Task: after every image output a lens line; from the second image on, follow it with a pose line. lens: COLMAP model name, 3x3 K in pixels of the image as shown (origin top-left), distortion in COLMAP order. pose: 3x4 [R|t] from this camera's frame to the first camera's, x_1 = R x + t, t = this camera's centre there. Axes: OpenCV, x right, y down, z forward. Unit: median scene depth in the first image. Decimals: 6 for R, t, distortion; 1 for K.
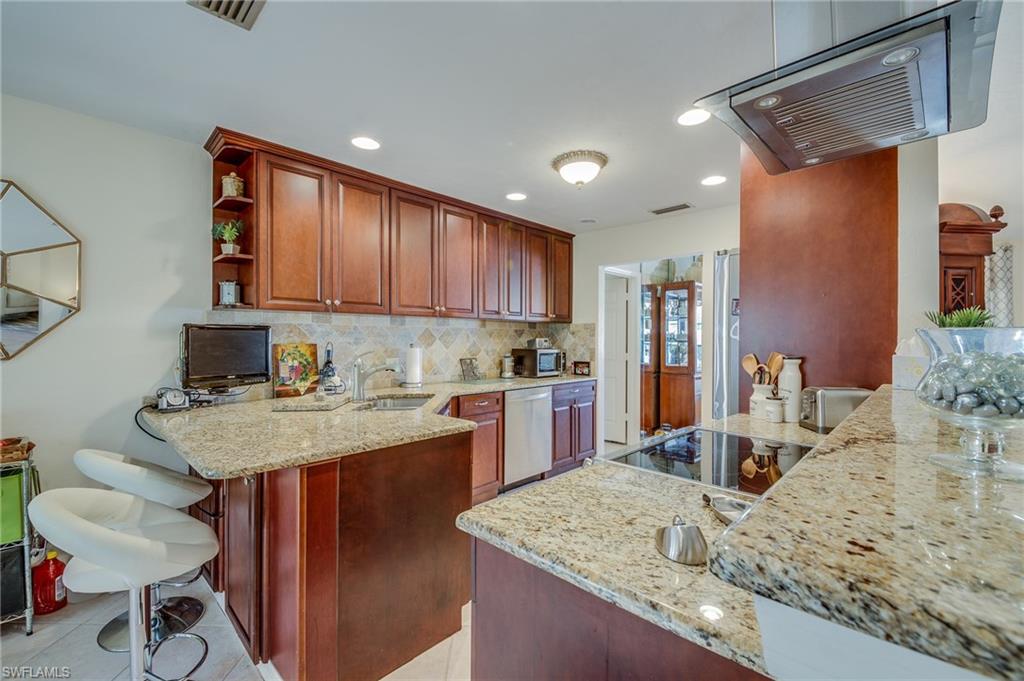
lens RADIAL K [[428.1, 0, 508.7], [0, 428.1, 338.1], [0, 0, 1]] dist [-0.007189, -0.002090]
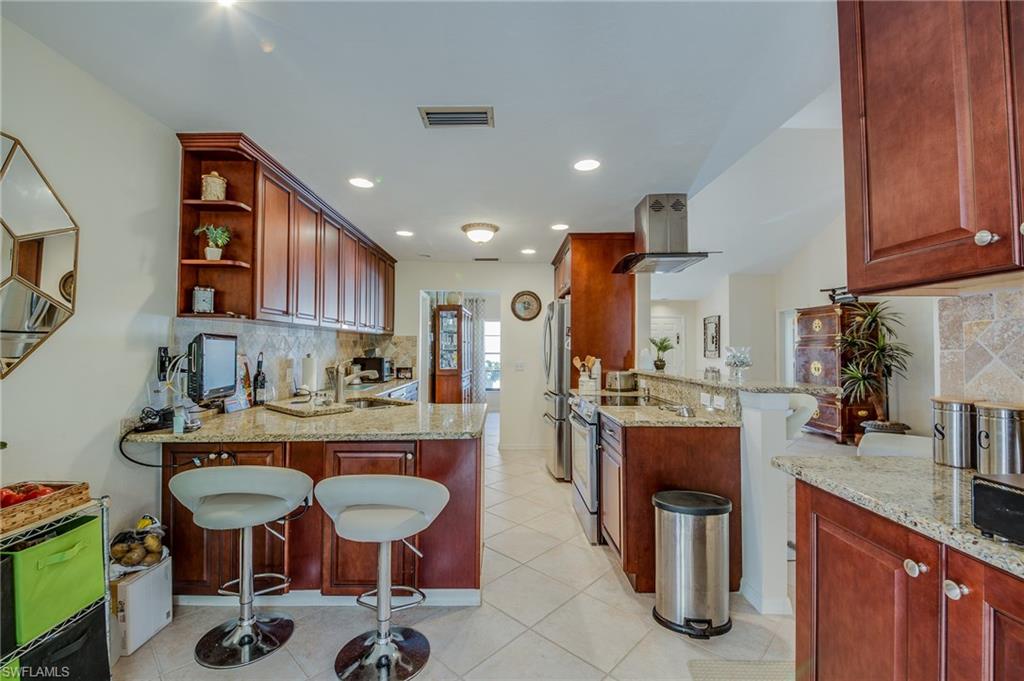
lens RADIAL K [[428.1, 0, 514.8], [0, 428.1, 337.6], [0, 0, 1]] dist [-0.007189, -0.002090]
pose [[0.693853, 0.016496, 0.719927, -0.782991], [-0.000129, 0.999740, -0.022783, -0.003554], [-0.720116, 0.015716, 0.693675, -0.103287]]
